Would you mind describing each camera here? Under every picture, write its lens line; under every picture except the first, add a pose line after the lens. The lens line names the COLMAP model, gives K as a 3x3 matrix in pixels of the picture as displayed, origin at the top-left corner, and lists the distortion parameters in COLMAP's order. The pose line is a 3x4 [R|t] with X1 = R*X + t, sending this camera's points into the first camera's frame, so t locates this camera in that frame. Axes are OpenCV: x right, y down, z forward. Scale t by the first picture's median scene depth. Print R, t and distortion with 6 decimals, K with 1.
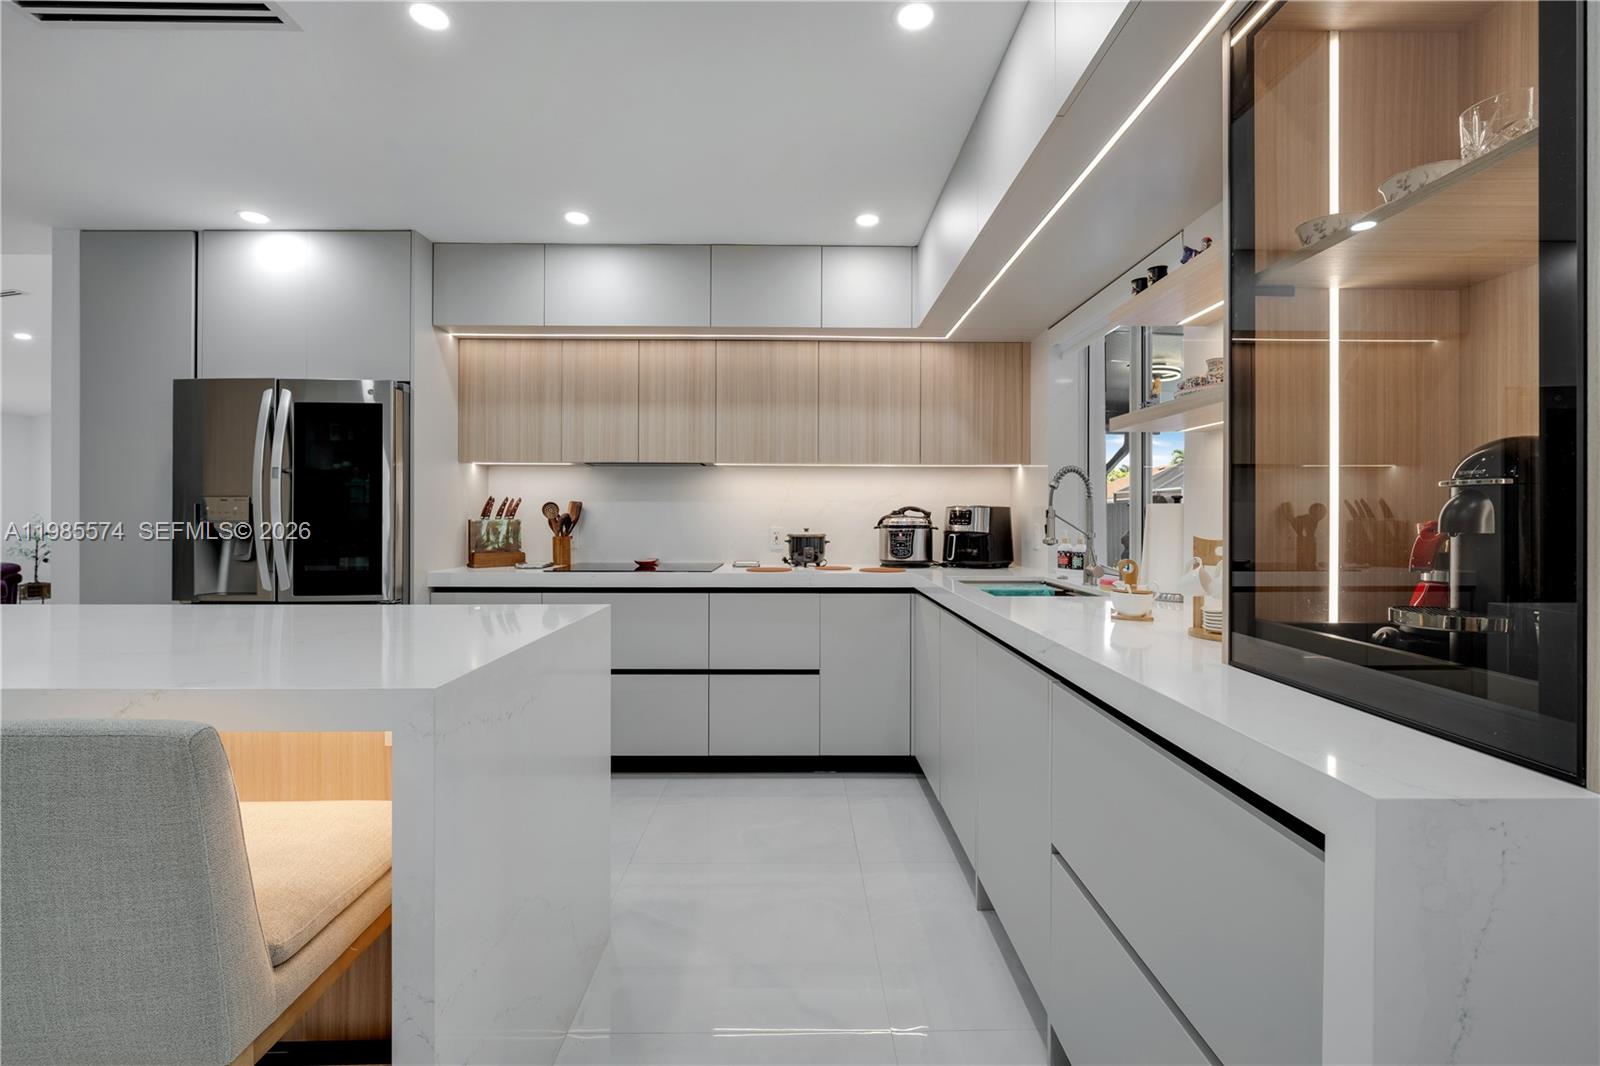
lens RADIAL K [[687.3, 0, 794.7], [0, 687.3, 512.2], [0, 0, 1]] dist [-0.000660, -0.000007]
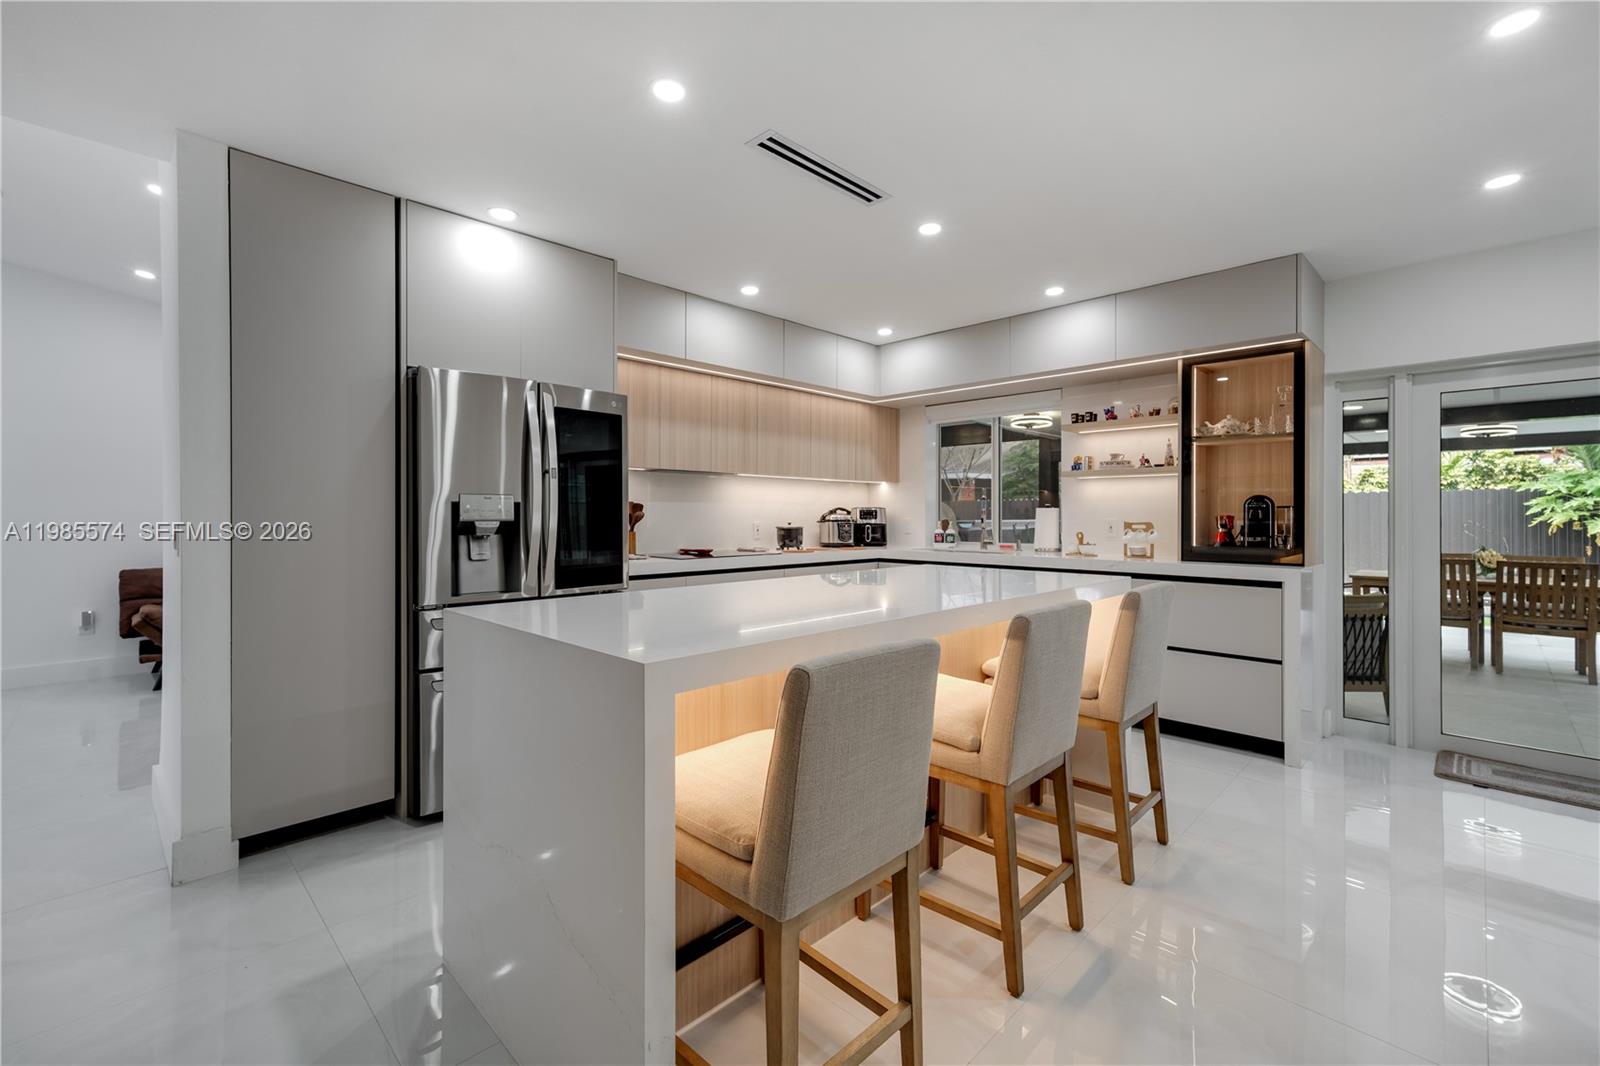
lens RADIAL K [[667.3, 0, 803.8], [0, 667.3, 525.3], [0, 0, 1]] dist [-0.015736, -0.000101]
pose [[0.714871, -0.012560, 0.699143, -0.962883], [-0.004596, 0.999733, 0.022658, -0.002308], [-0.699241, -0.019411, 0.714622, -0.000068]]
